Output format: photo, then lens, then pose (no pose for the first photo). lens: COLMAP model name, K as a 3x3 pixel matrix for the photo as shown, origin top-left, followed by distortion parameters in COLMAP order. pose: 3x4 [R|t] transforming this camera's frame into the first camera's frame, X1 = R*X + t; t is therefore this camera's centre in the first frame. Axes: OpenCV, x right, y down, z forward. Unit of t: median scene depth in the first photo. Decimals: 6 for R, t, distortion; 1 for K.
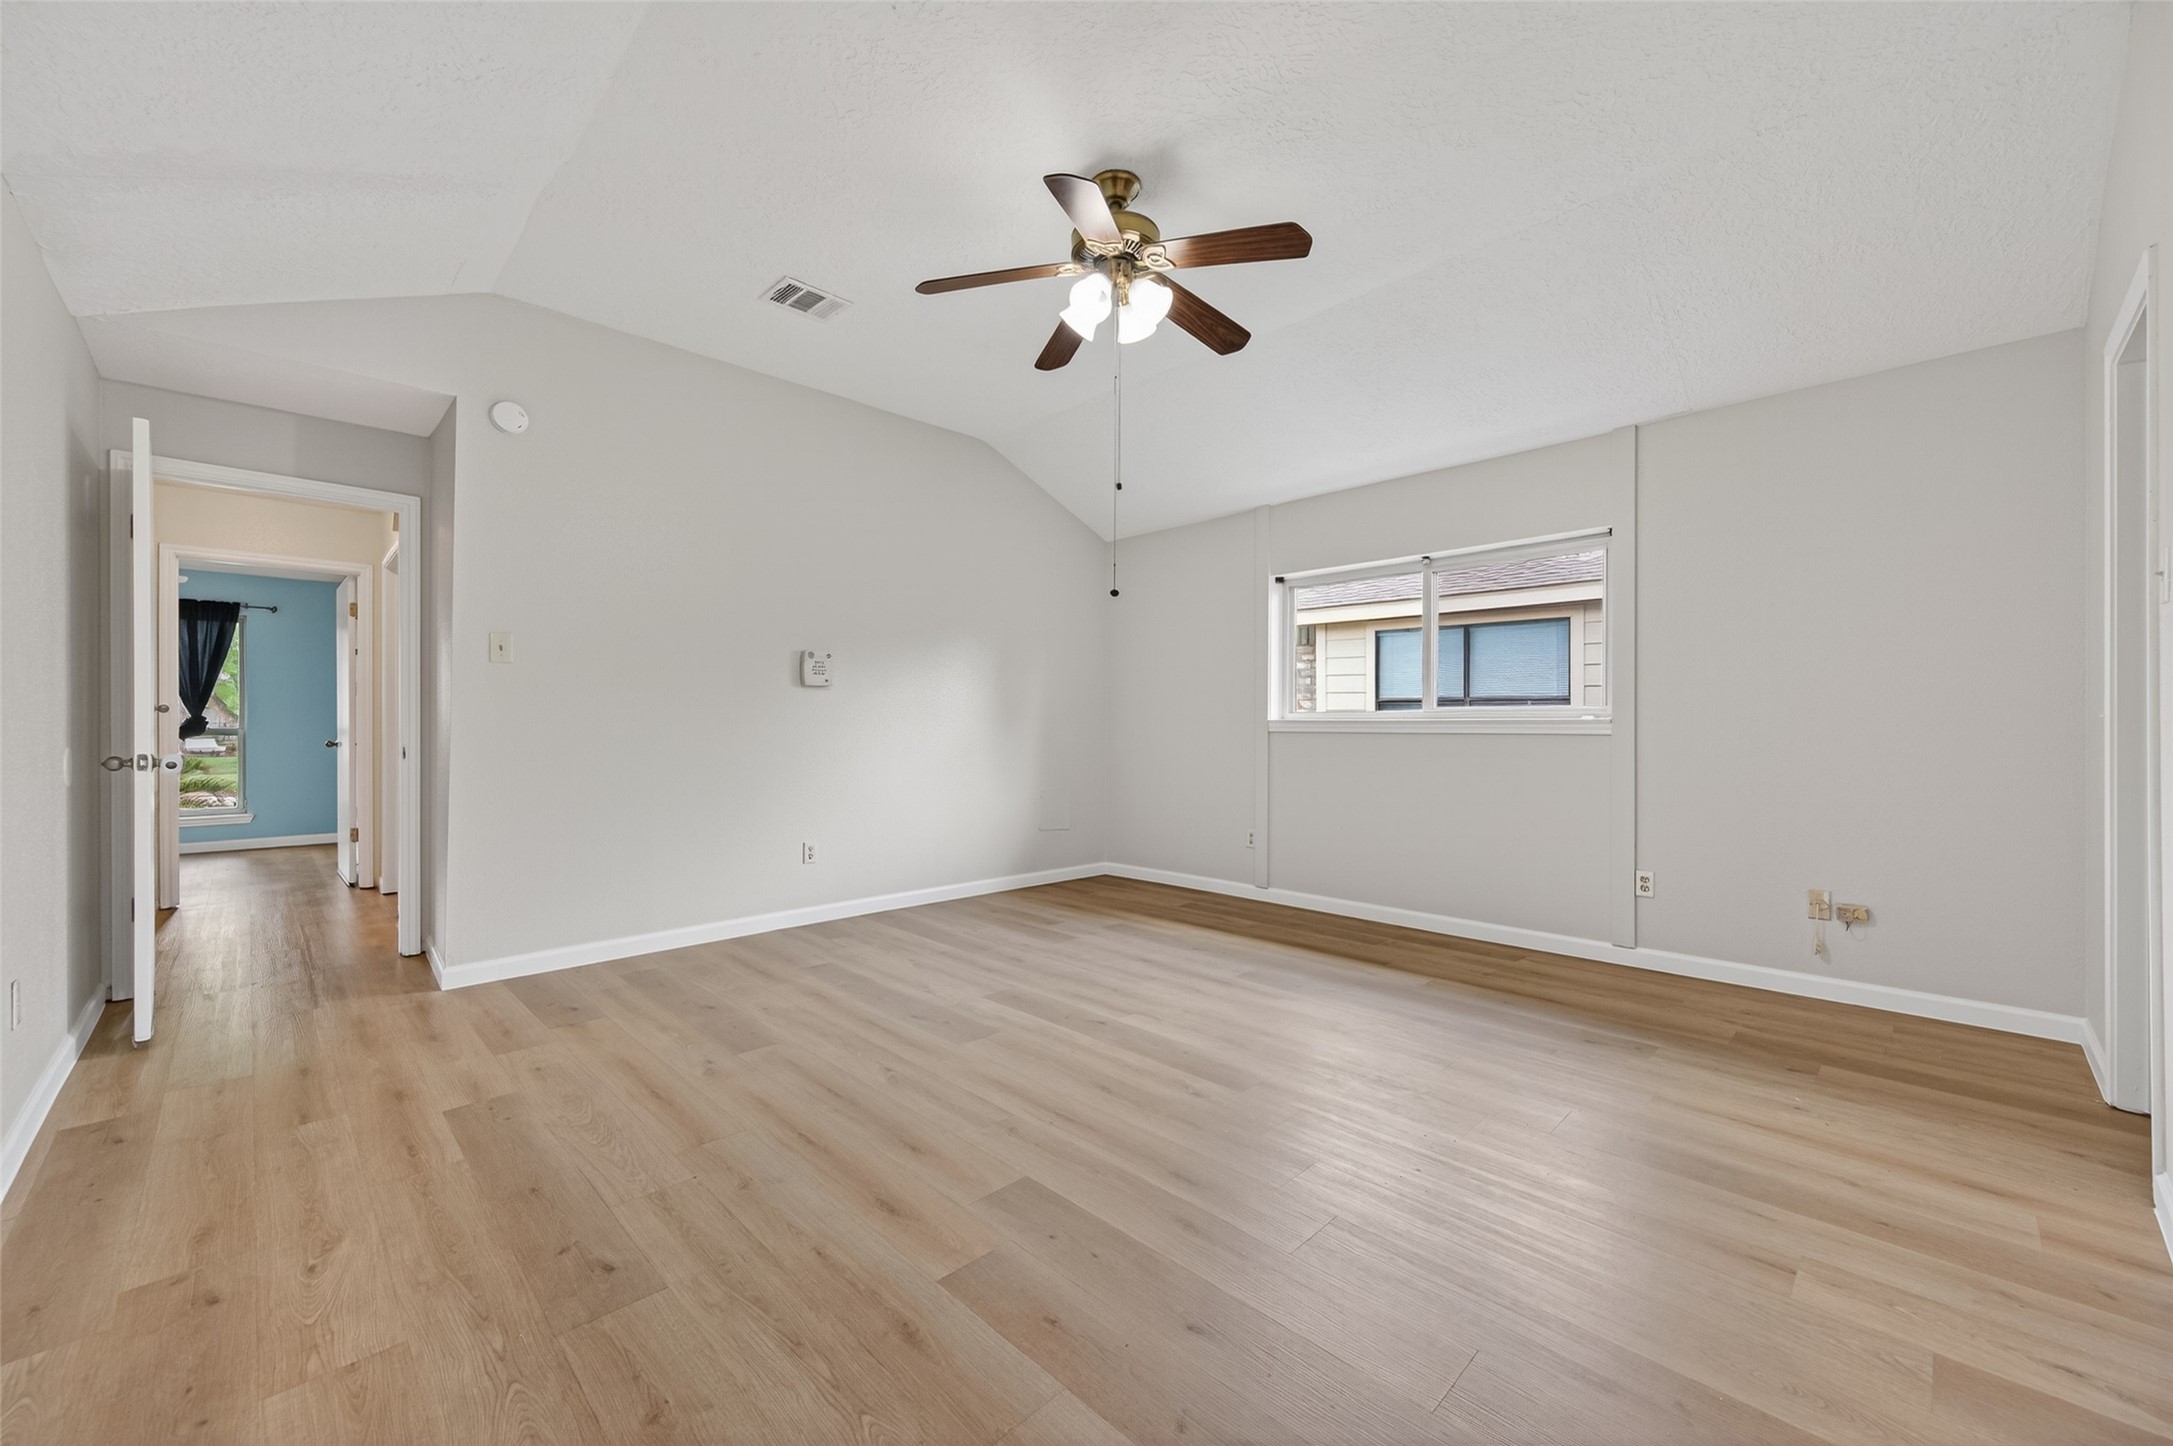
lens RADIAL K [[834.6, 0, 1076.5], [0, 834.6, 726.9], [0, 0, 1]] dist [-0.000610, 0.001062]
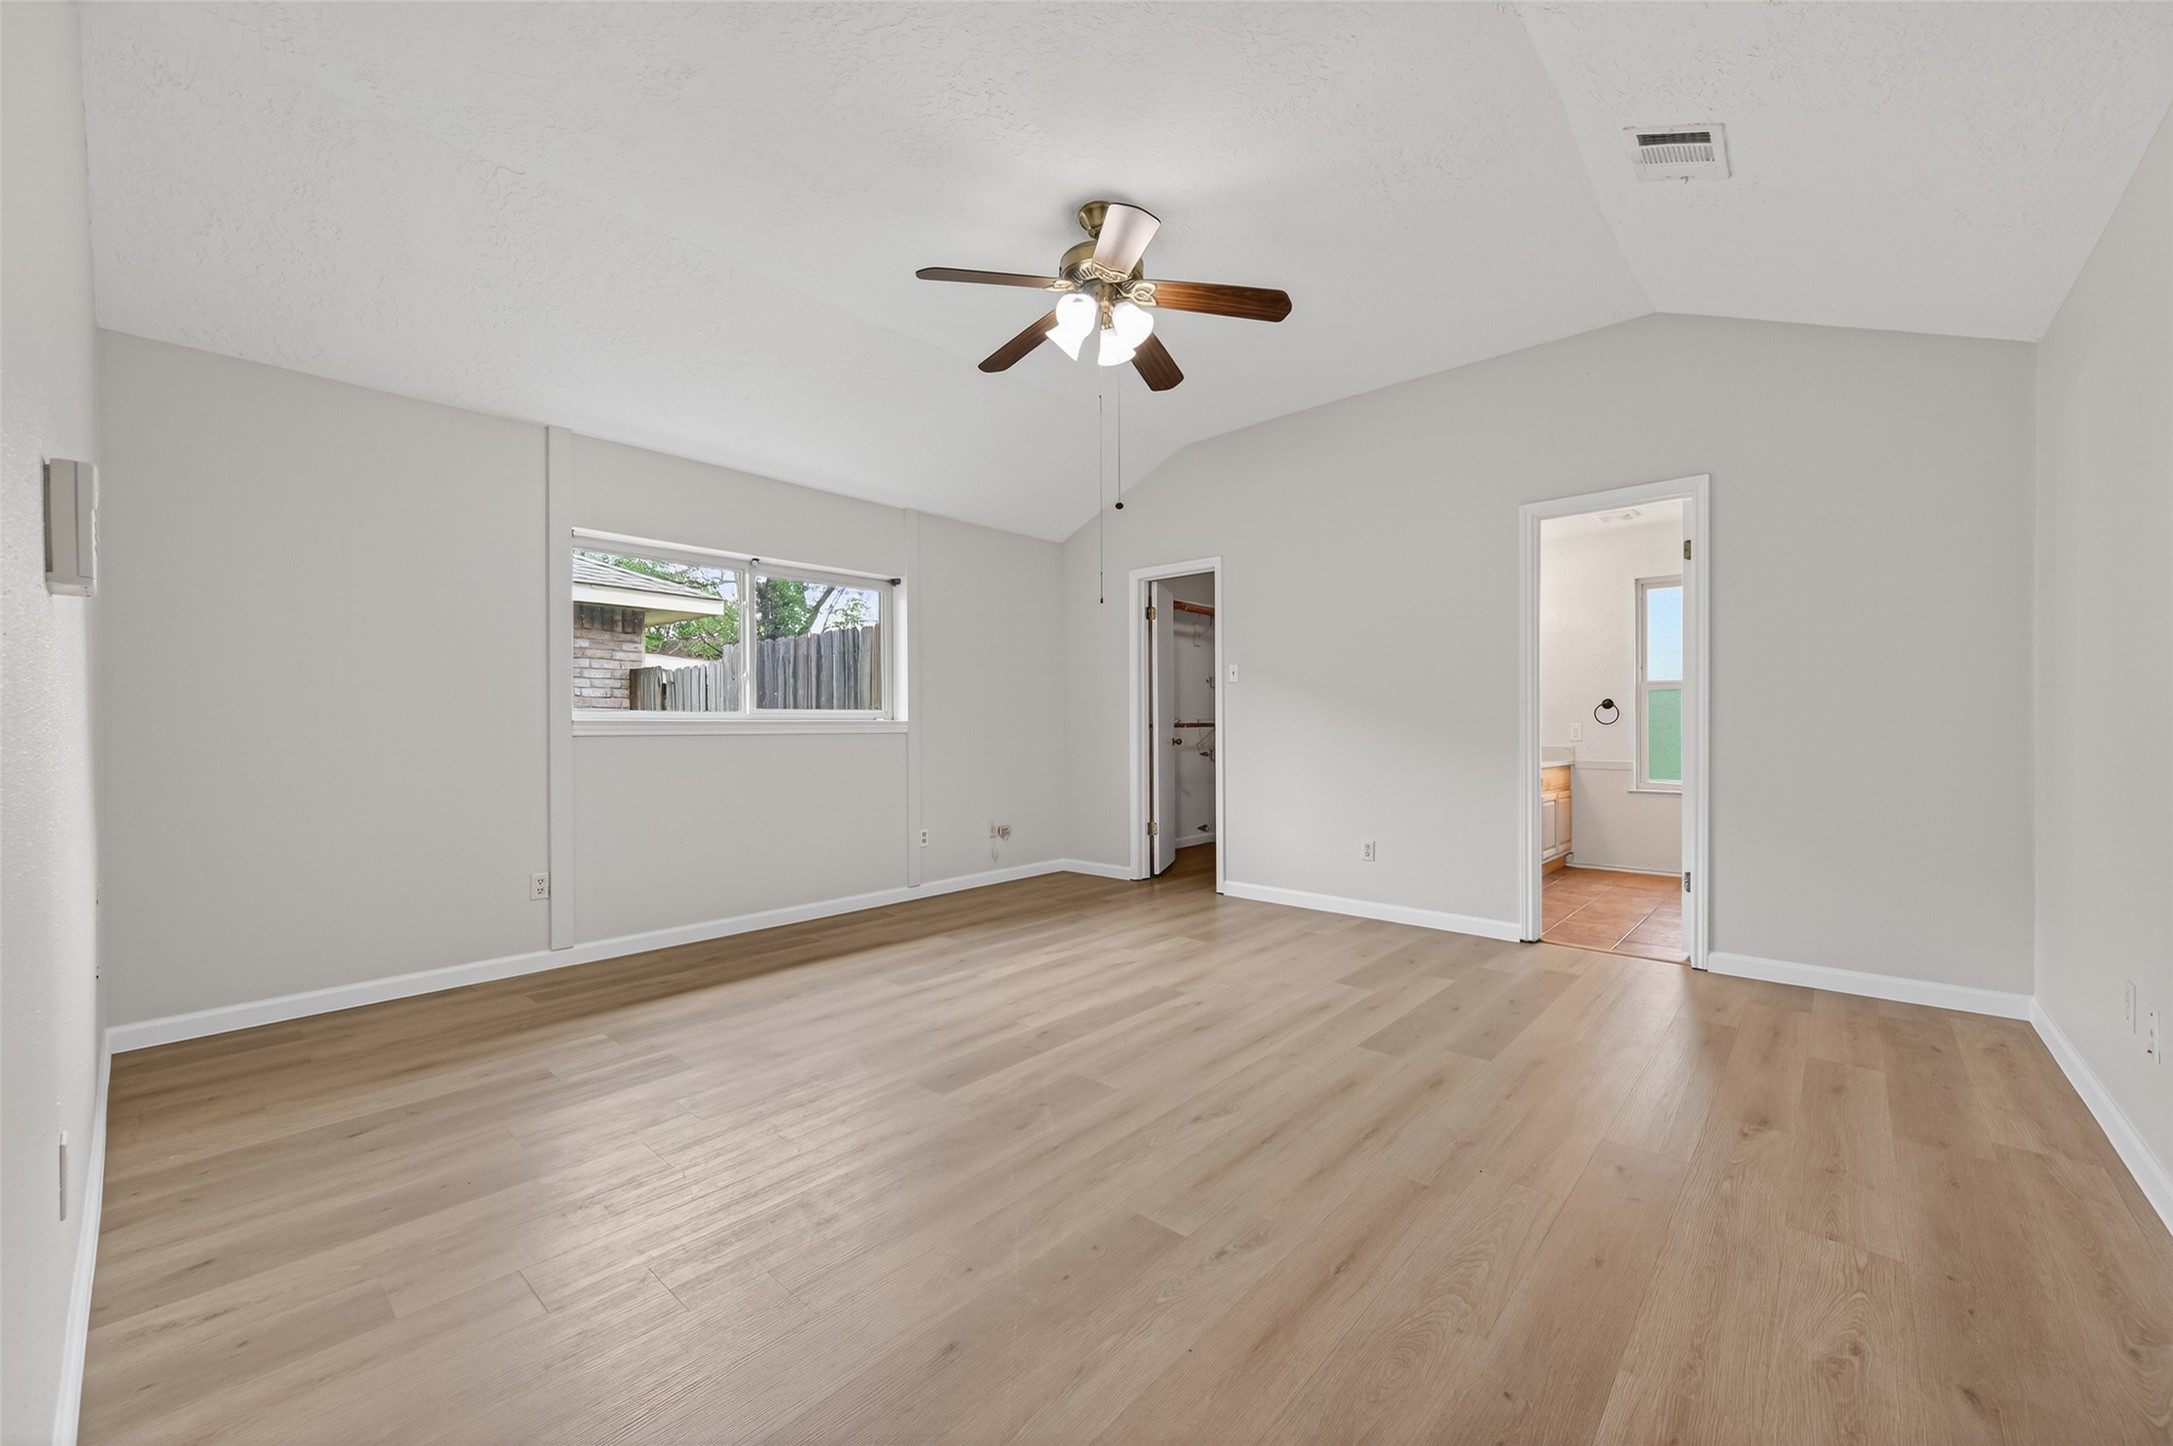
lens RADIAL K [[855.8, 0, 1085.2], [0, 855.8, 727.6], [0, 0, 1]] dist [0.011917, -0.003036]
pose [[-0.061707, -0.003445, 0.998088, -0.997729], [0.006867, 0.999969, 0.003876, -0.002751], [-0.998071, 0.007093, -0.061681, 1.047874]]
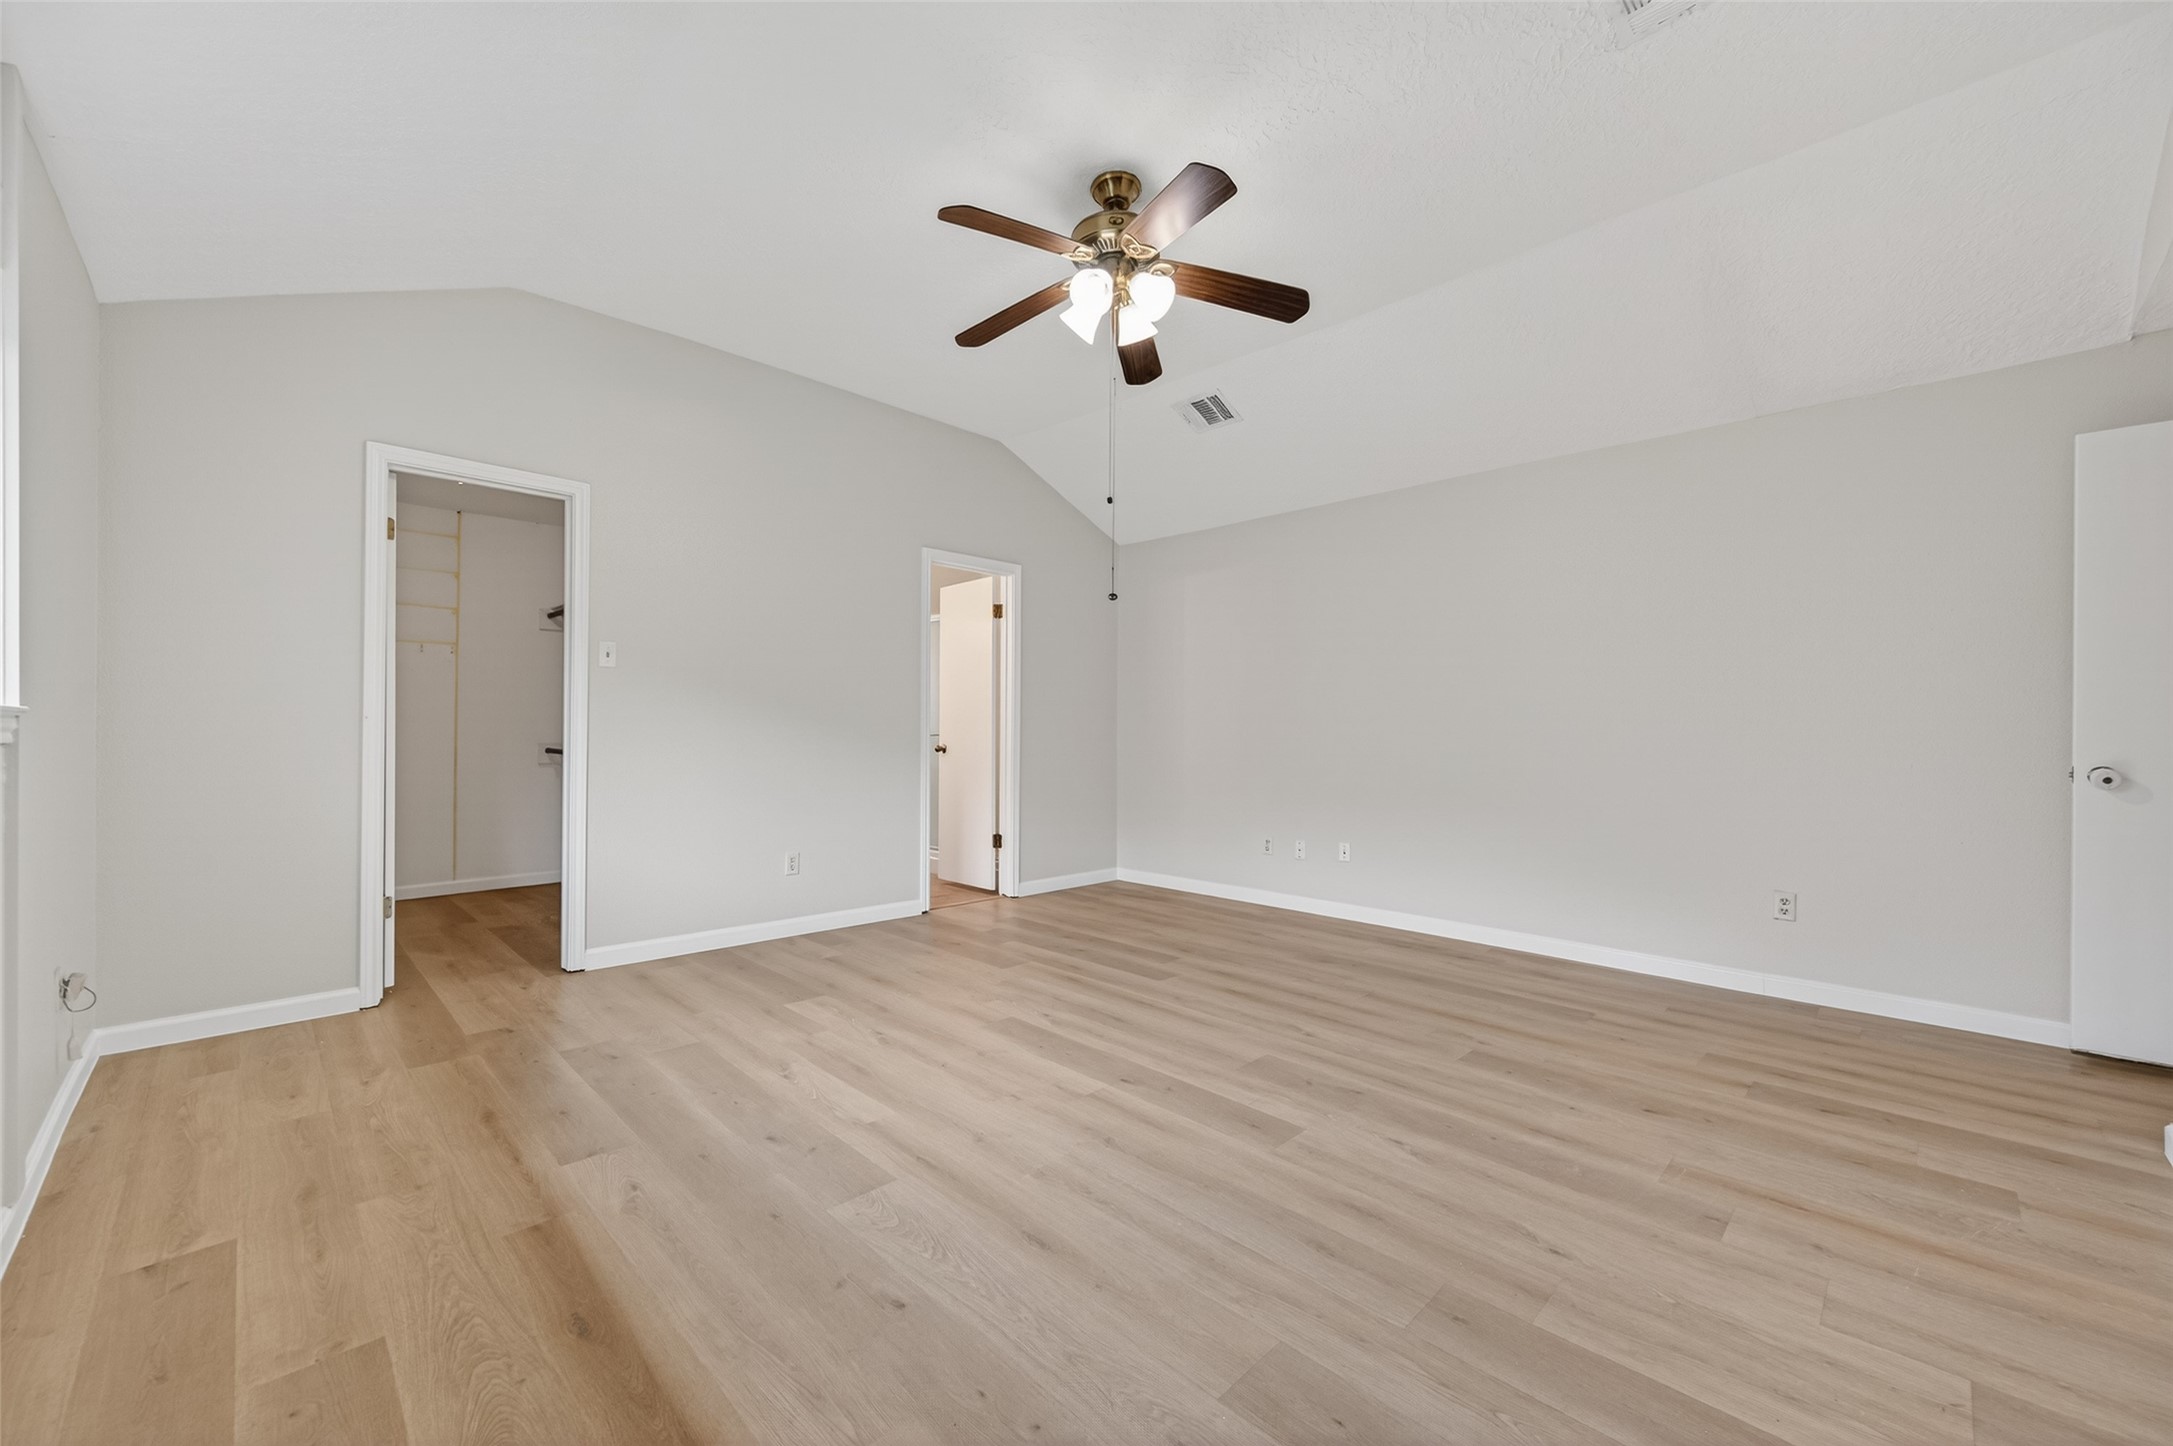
lens RADIAL K [[843.6, 0, 1087.6], [0, 843.6, 729.8], [0, 0, 1]] dist [0.010503, -0.005344]
pose [[-0.999813, -0.007757, -0.017691, 0.089712], [-0.007719, 0.999968, -0.002203, 0.000488], [0.017708, -0.002066, -0.999841, 1.923734]]
